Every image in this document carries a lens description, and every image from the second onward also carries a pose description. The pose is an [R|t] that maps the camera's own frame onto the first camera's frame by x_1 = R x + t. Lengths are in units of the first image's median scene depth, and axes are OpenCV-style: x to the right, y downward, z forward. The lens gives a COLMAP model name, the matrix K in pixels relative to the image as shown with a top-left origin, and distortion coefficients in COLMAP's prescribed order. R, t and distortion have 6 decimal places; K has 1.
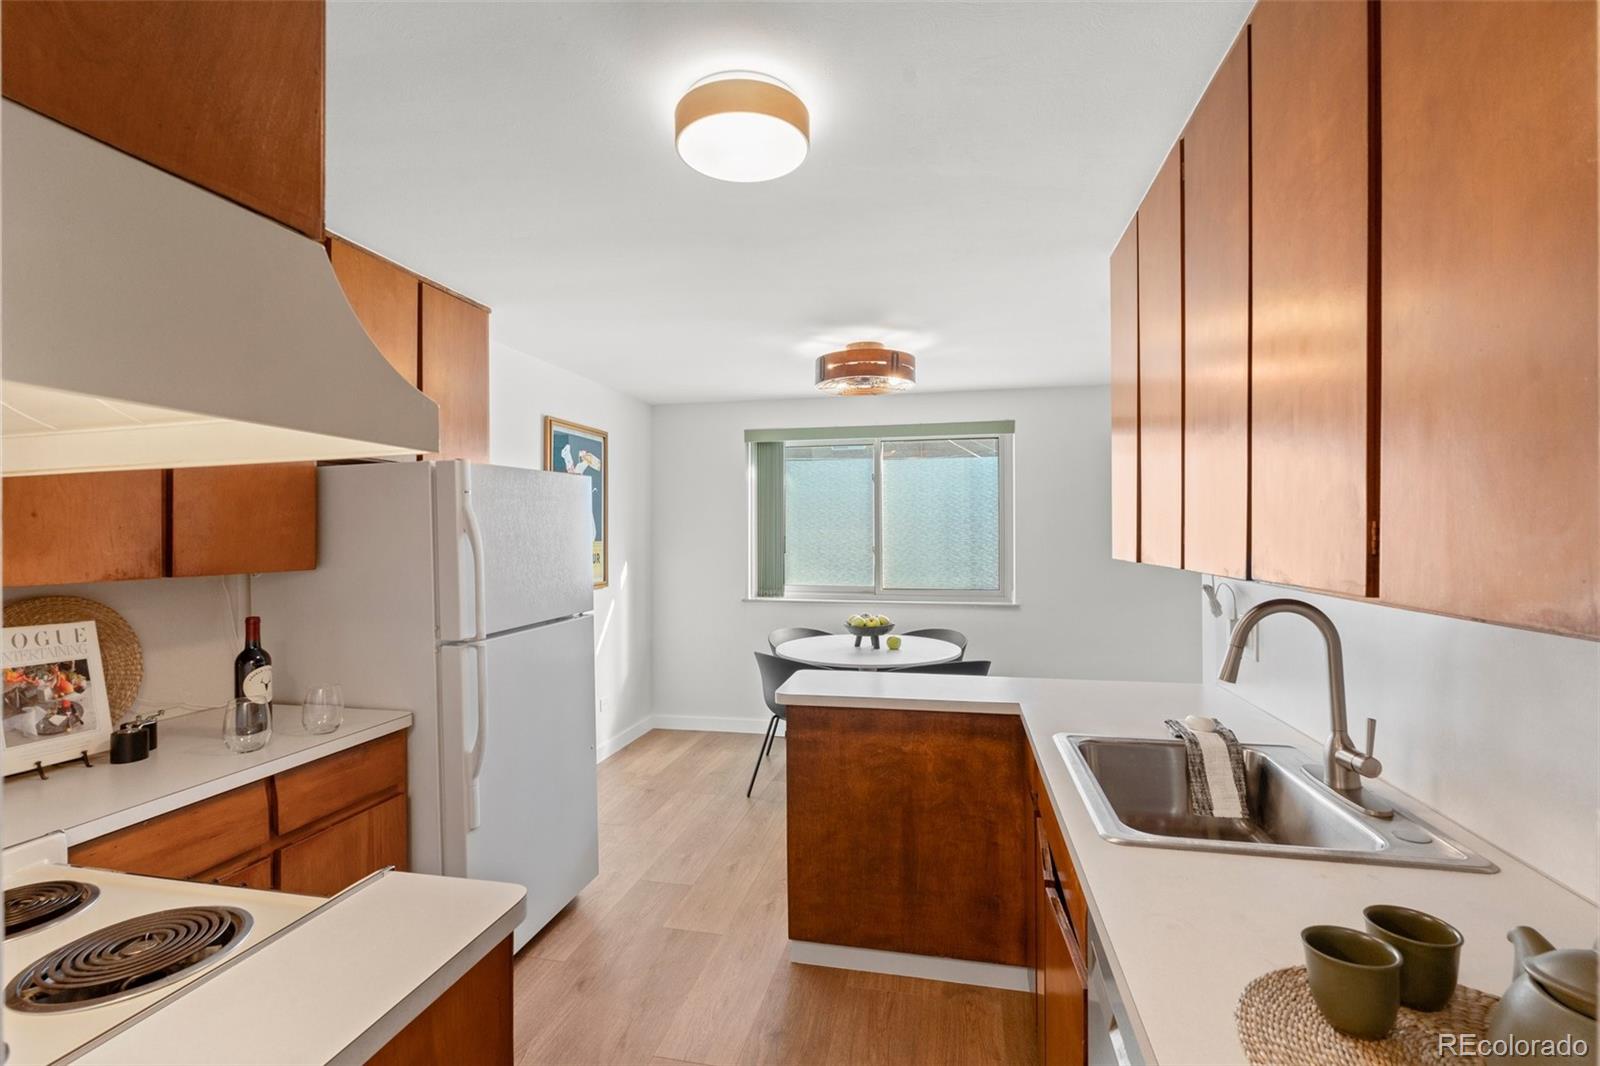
lens RADIAL K [[705.4, 0, 804.0], [0, 705.4, 534.0], [0, 0, 1]] dist [-0.002212, 0.000910]
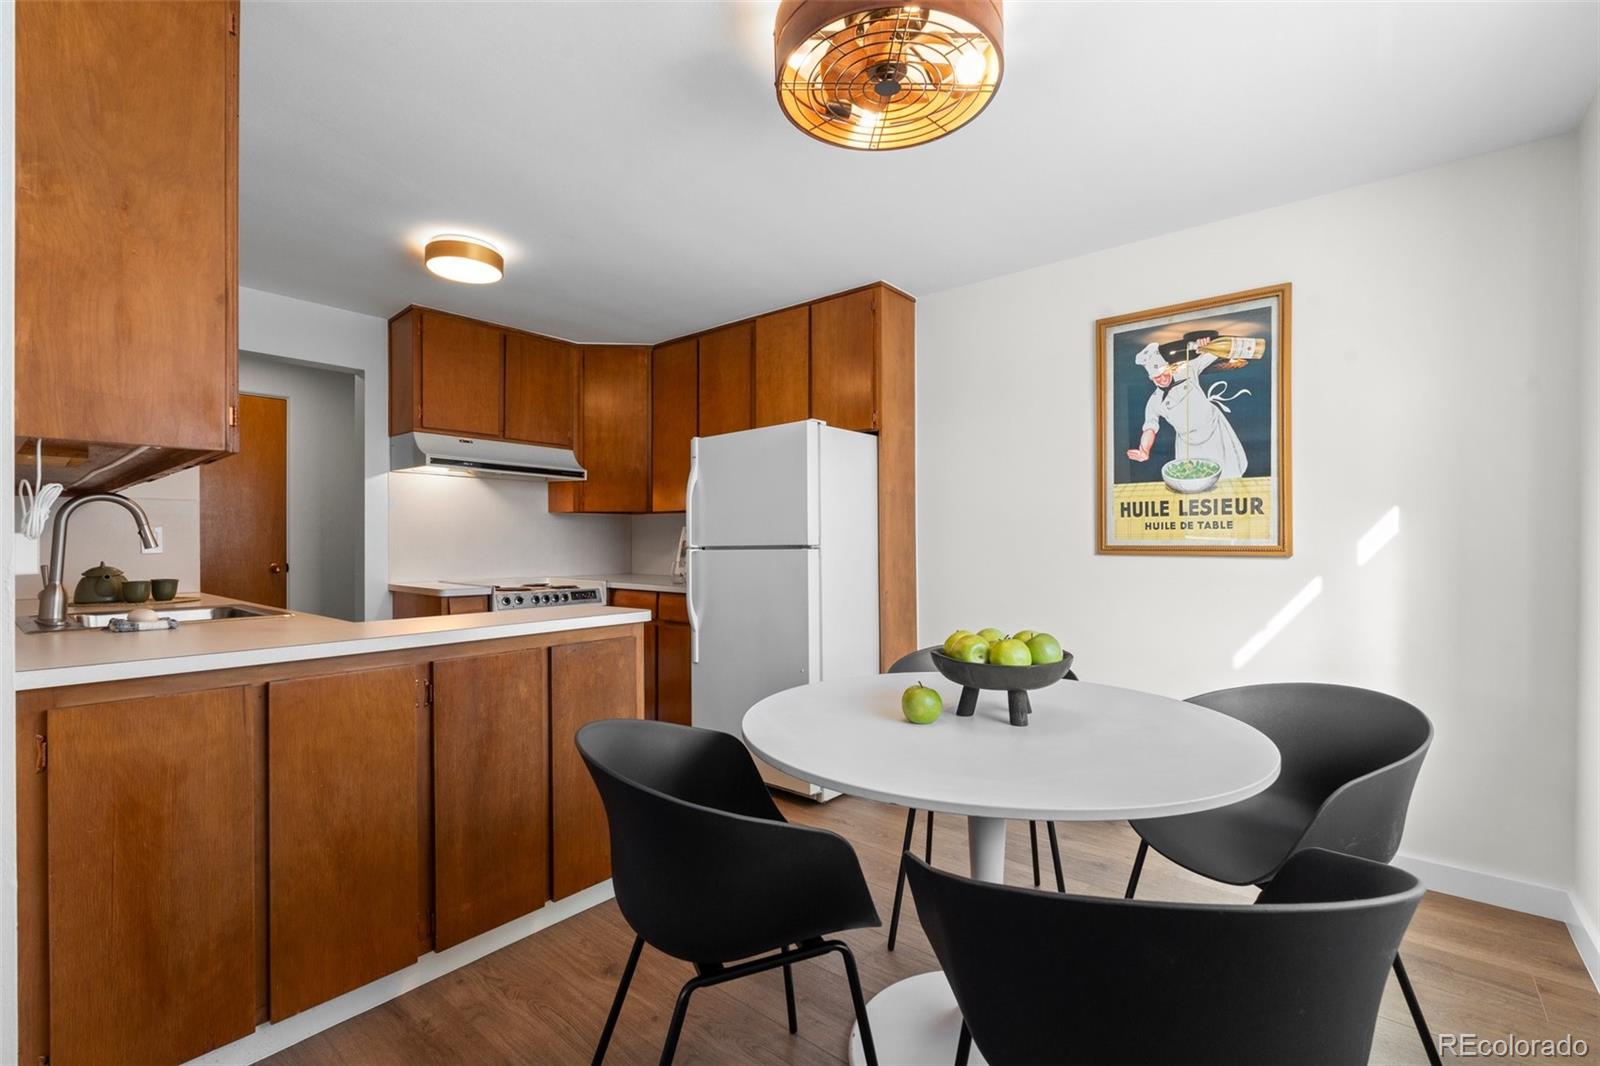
lens RADIAL K [[705.4, 0, 797.0], [0, 705.4, 542.9], [0, 0, 1]] dist [-0.002212, 0.000910]
pose [[-0.460586, 0.003396, -0.887609, 1.116701], [-0.001068, 0.999990, 0.004380, 0.171850], [0.887614, 0.002966, -0.460578, 2.510071]]
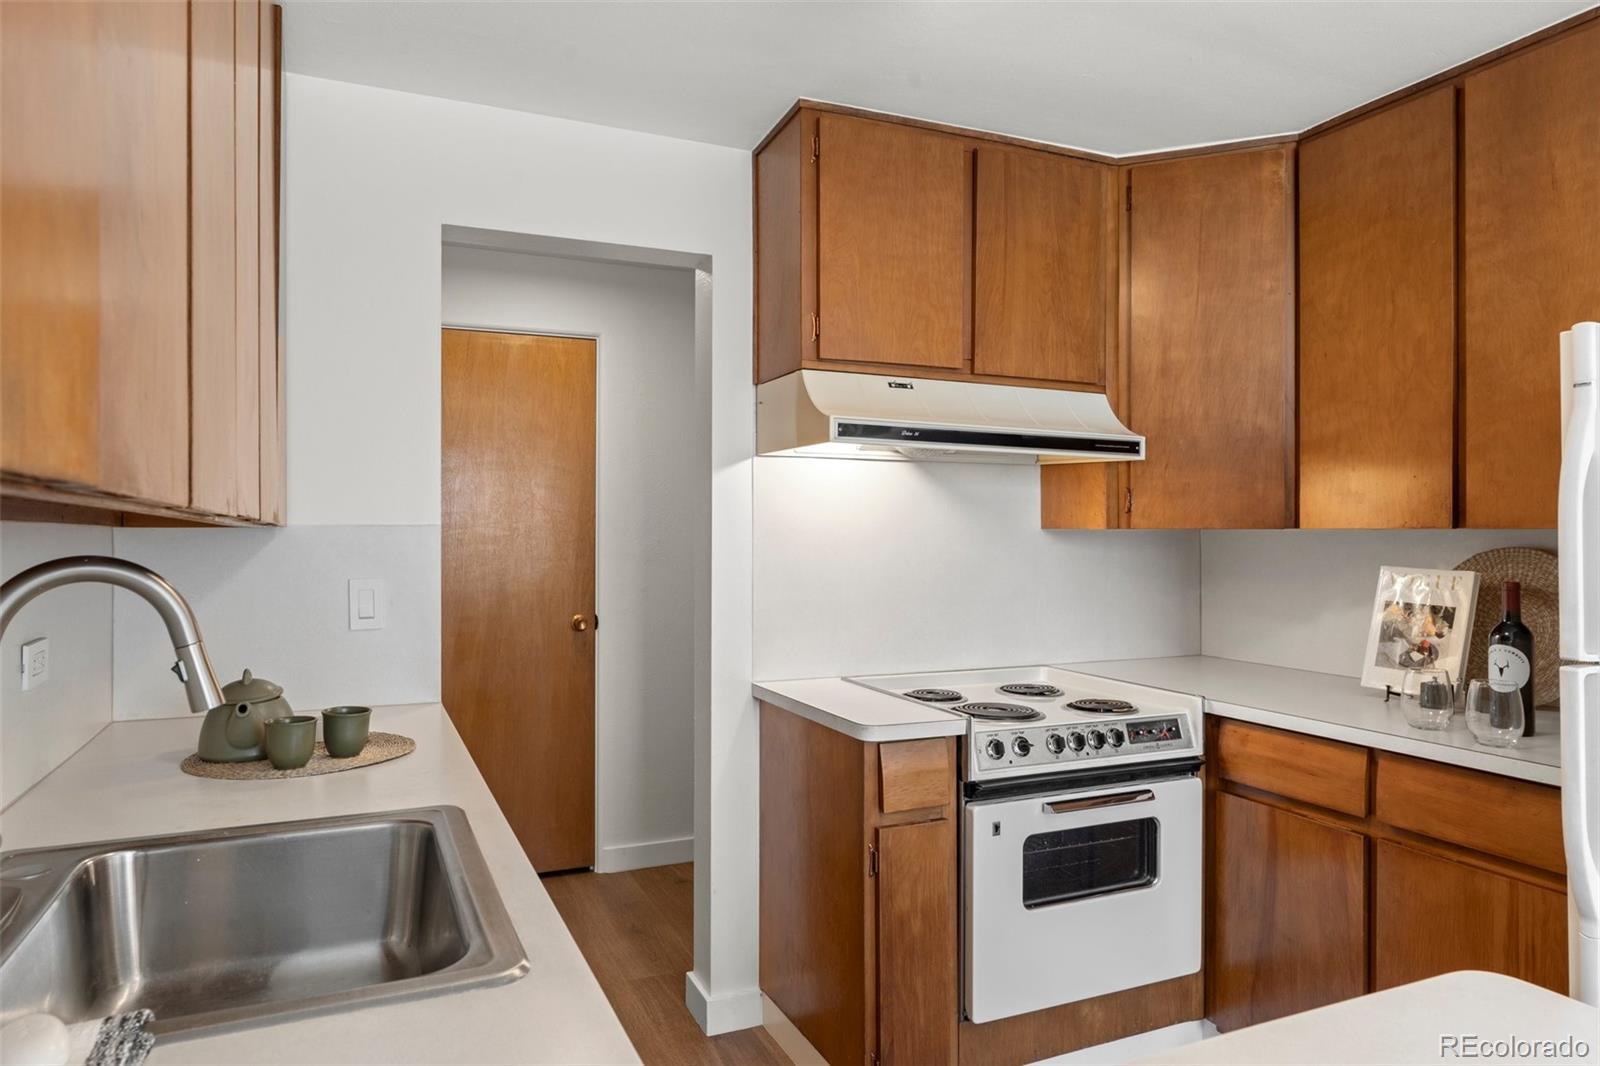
lens RADIAL K [[999.0, 0, 794.8], [0, 999.0, 529.6], [0, 0, 1]] dist [0.004877, -0.000511]
pose [[-0.805586, -0.002287, -0.592475, 0.587481], [-0.001620, 0.999997, -0.001657, 0.071025], [0.592477, -0.000375, -0.805587, 1.603160]]
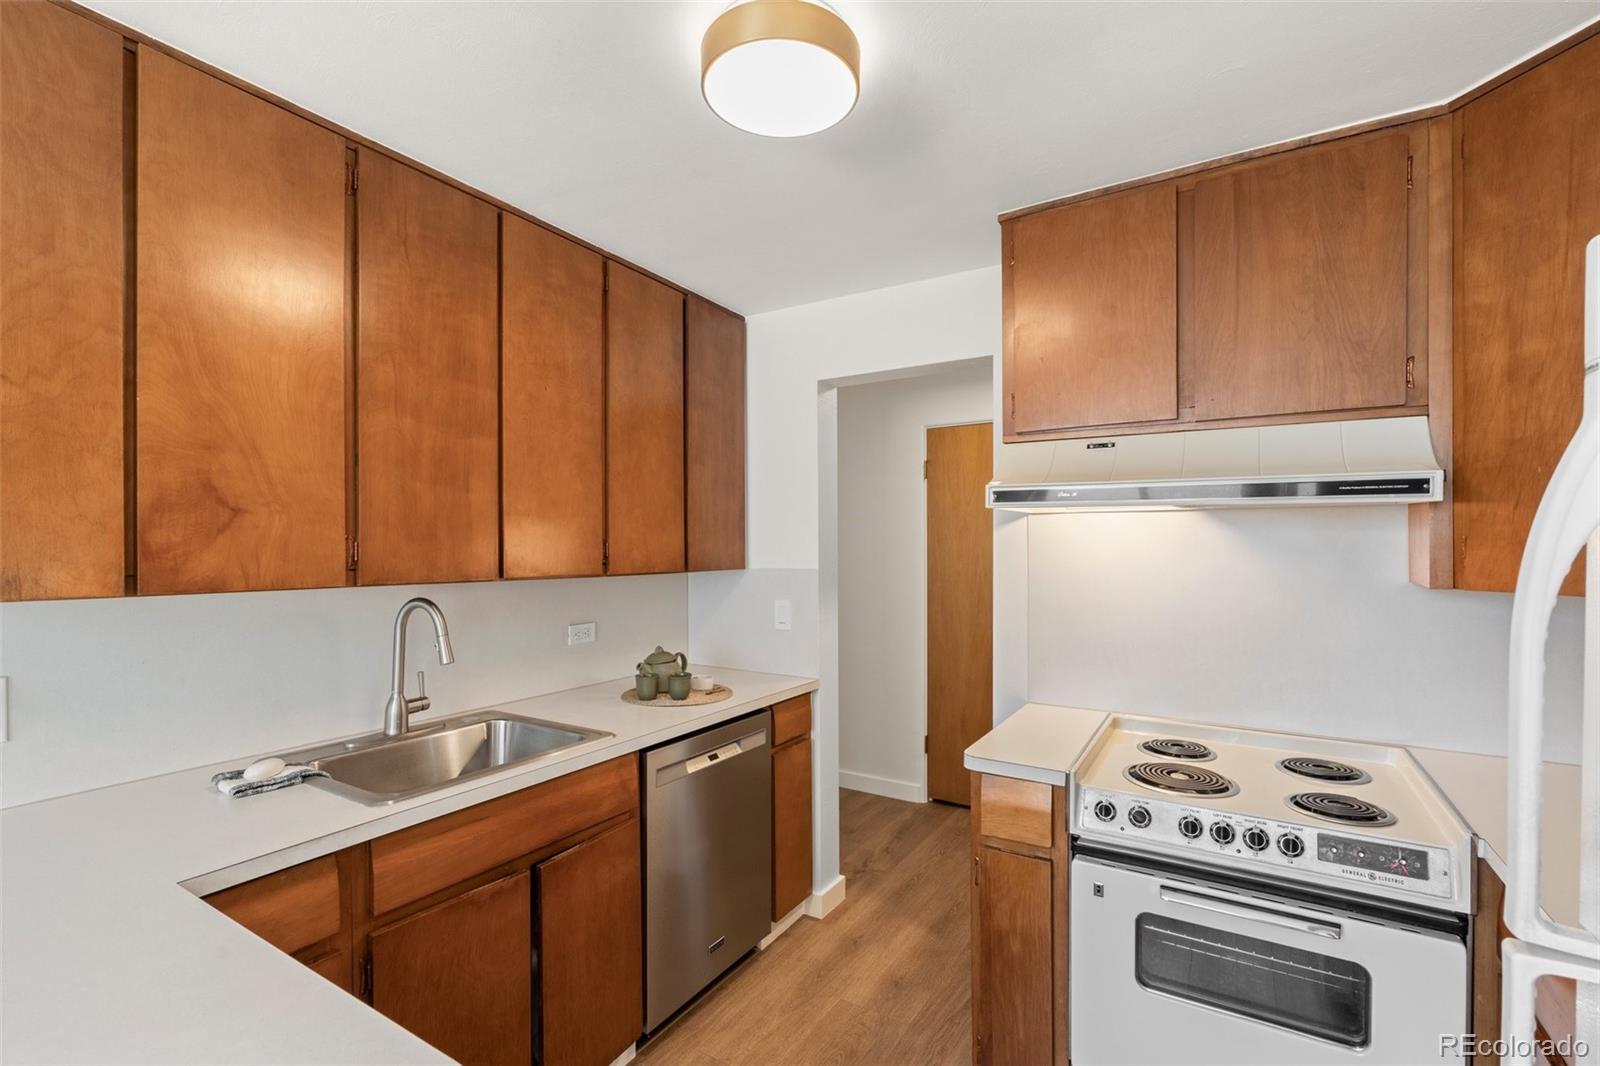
lens RADIAL K [[705.4, 0, 802.4], [0, 705.4, 547.6], [0, 0, 1]] dist [-0.002212, 0.000910]
pose [[-0.946323, 0.004106, 0.323197, -0.354917], [0.007672, 0.999923, 0.009760, -0.002242], [-0.323132, 0.011715, -0.946281, 1.701298]]
